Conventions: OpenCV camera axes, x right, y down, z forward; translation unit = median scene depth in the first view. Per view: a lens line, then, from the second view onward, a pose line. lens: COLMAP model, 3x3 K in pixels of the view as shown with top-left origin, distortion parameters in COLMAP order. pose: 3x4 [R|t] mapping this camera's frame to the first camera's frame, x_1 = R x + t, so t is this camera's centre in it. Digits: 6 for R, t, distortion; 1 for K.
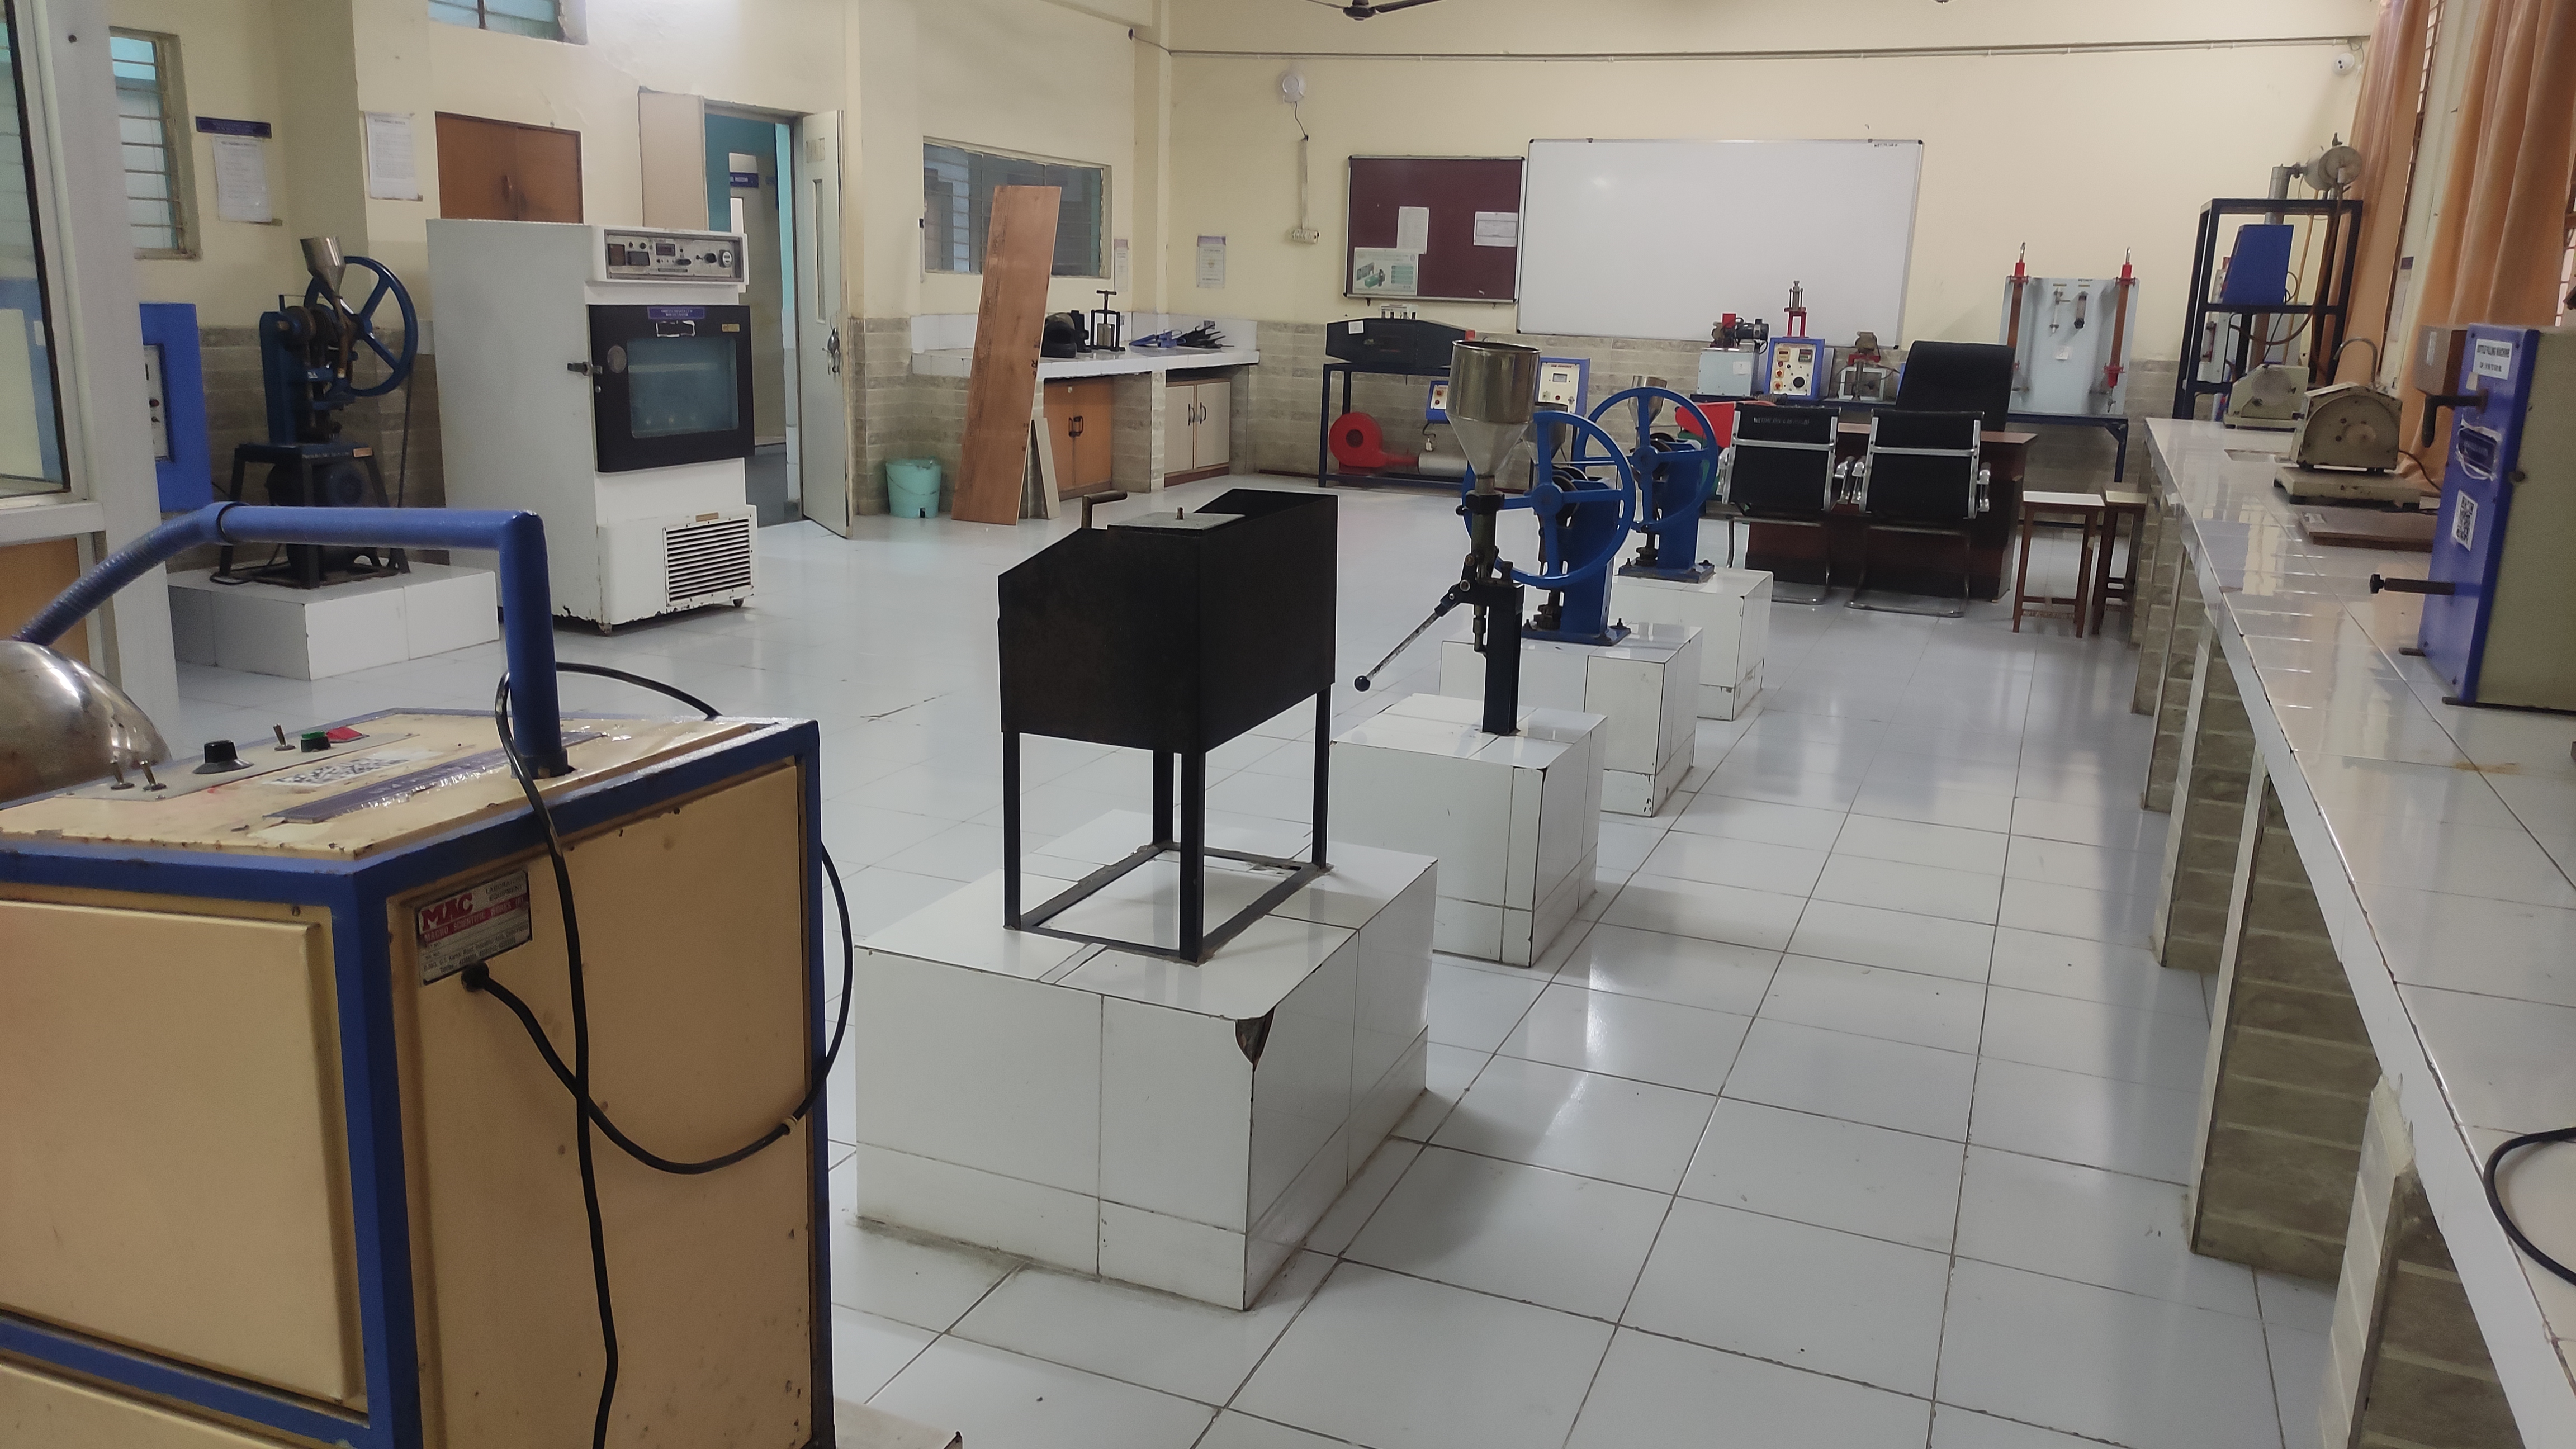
lens RADIAL K [[1921.0, 0, 1288.0], [0, 1921.0, 724.5], [0, 0, 1]] dist [0.070907, -0.059136]
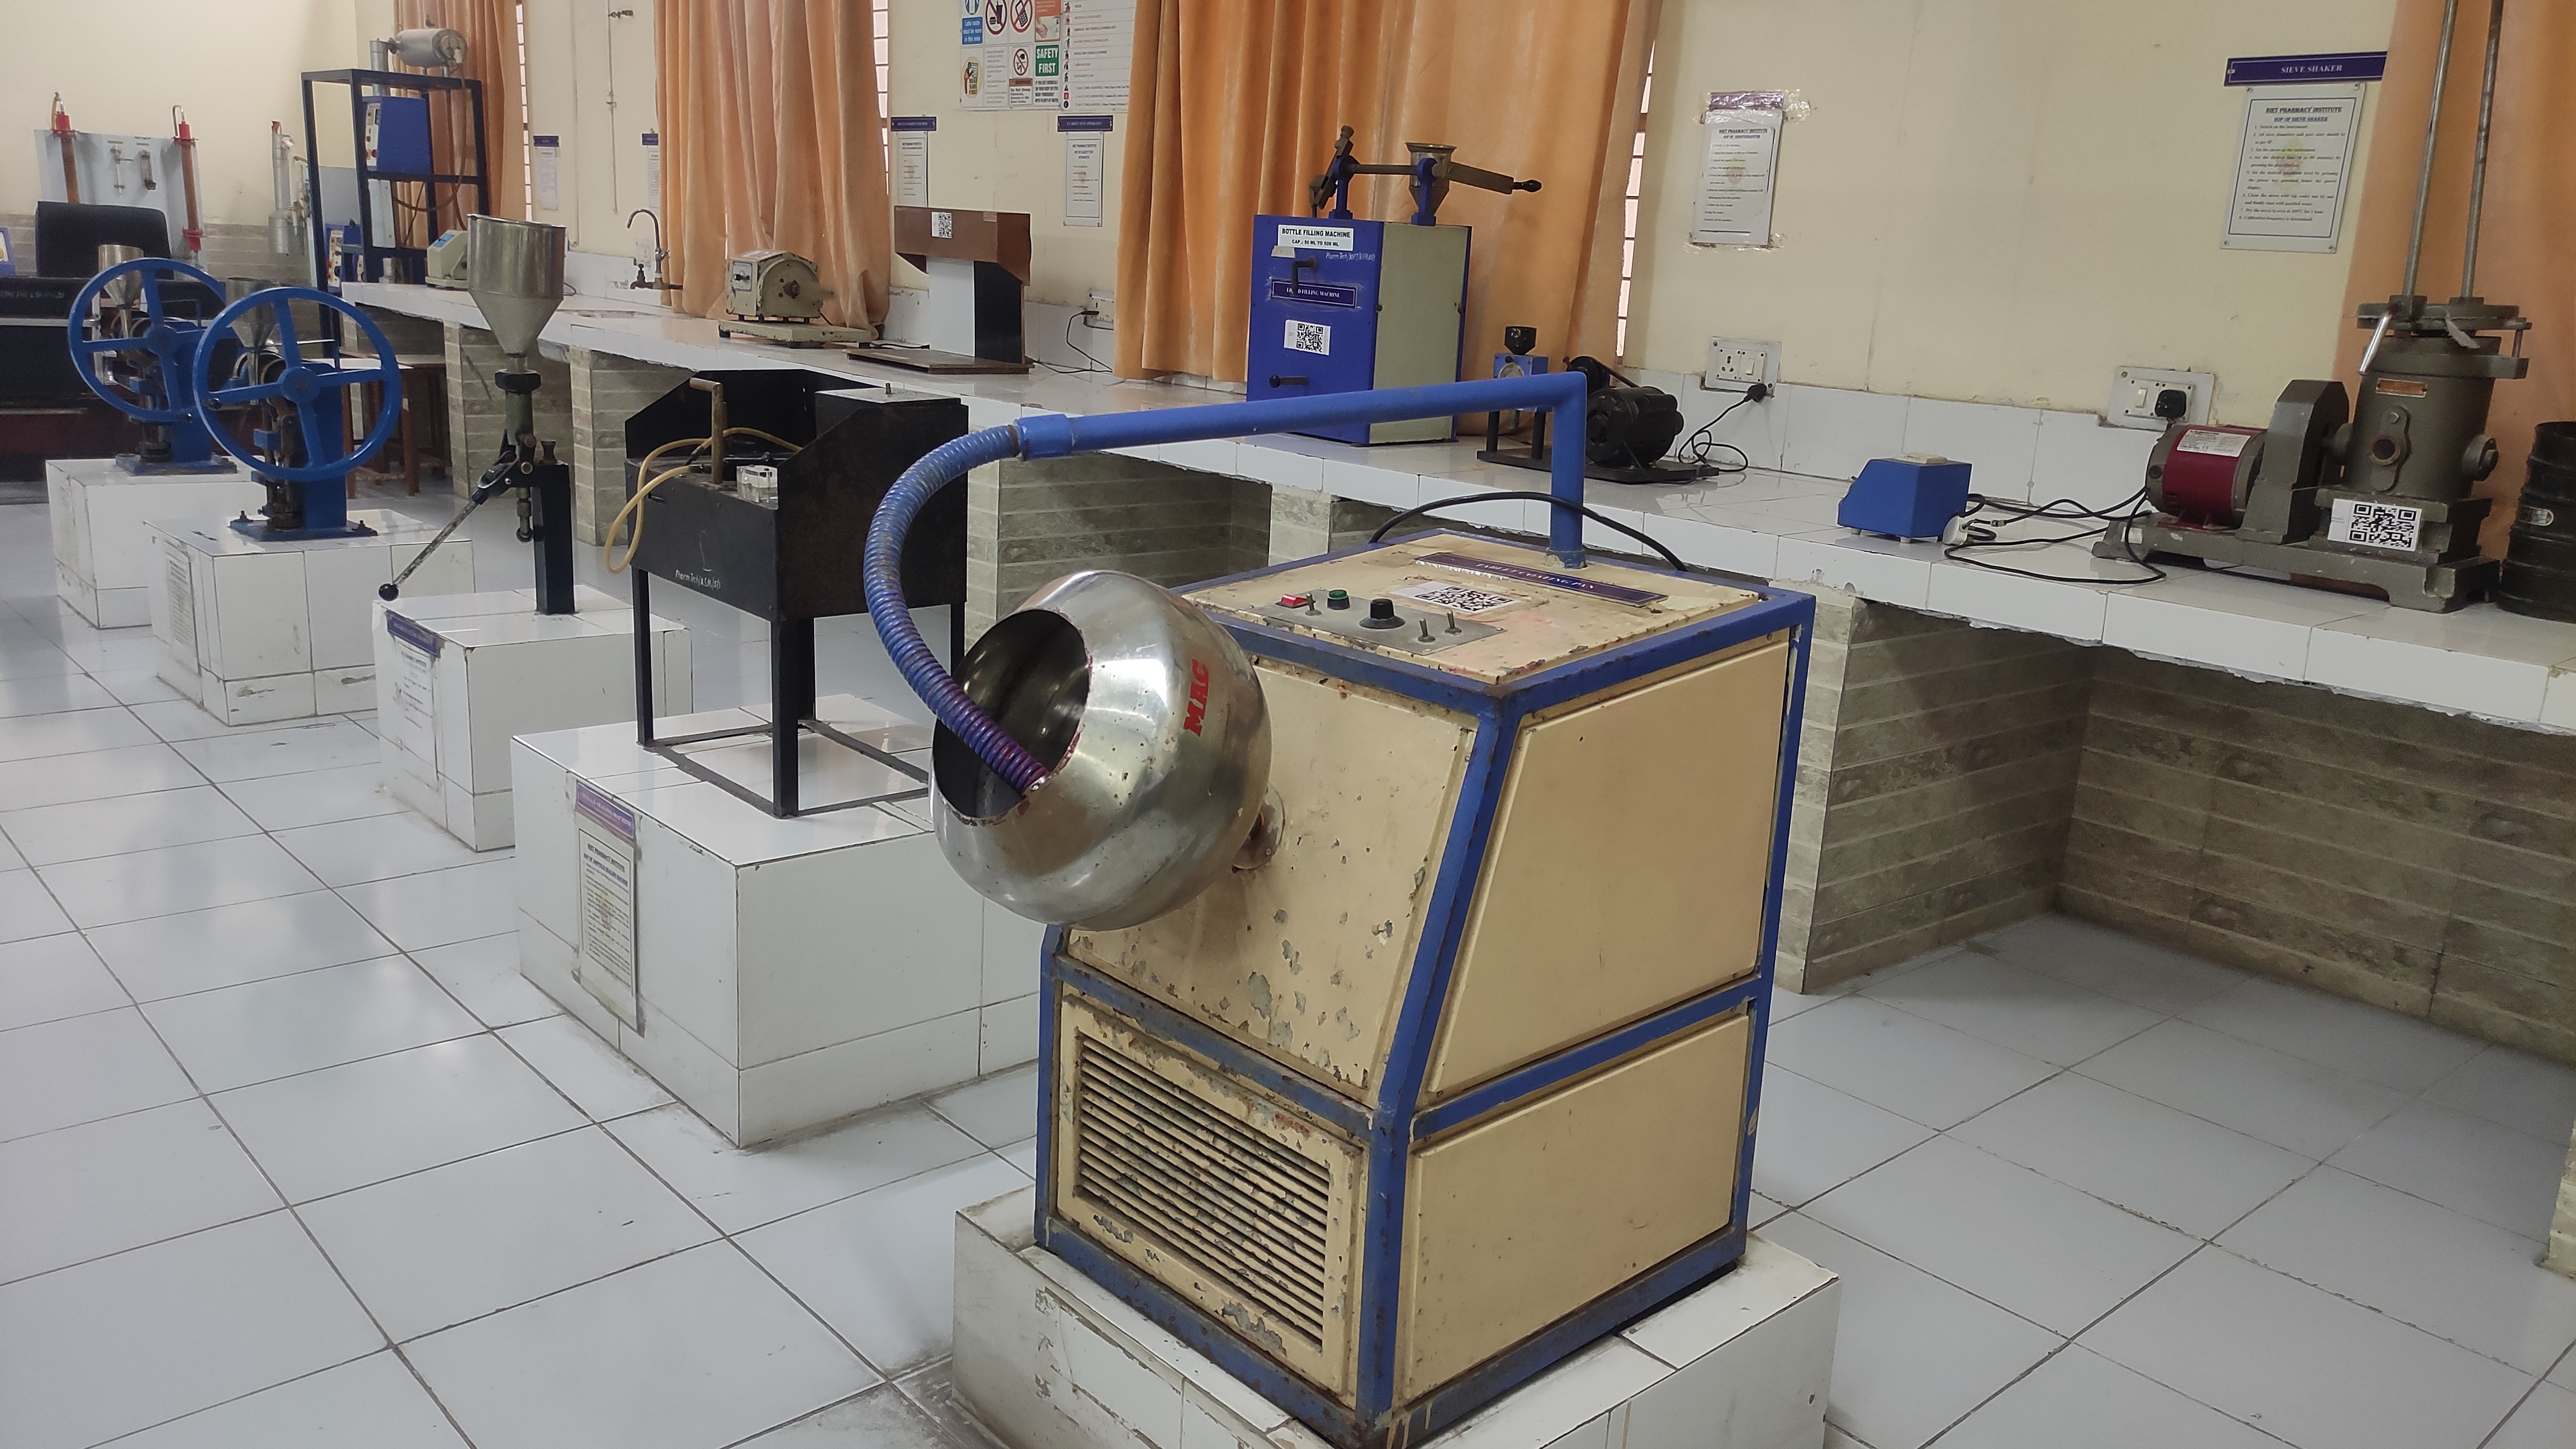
lens RADIAL K [[1921.0, 0, 1288.0], [0, 1921.0, 724.5], [0, 0, 1]] dist [0.070907, -0.059136]
pose [[0.439648, -0.230163, 0.868179, -0.302045], [0.169362, 0.970513, 0.171527, -0.023875], [-0.882058, 0.071625, 0.465665, 0.098176]]
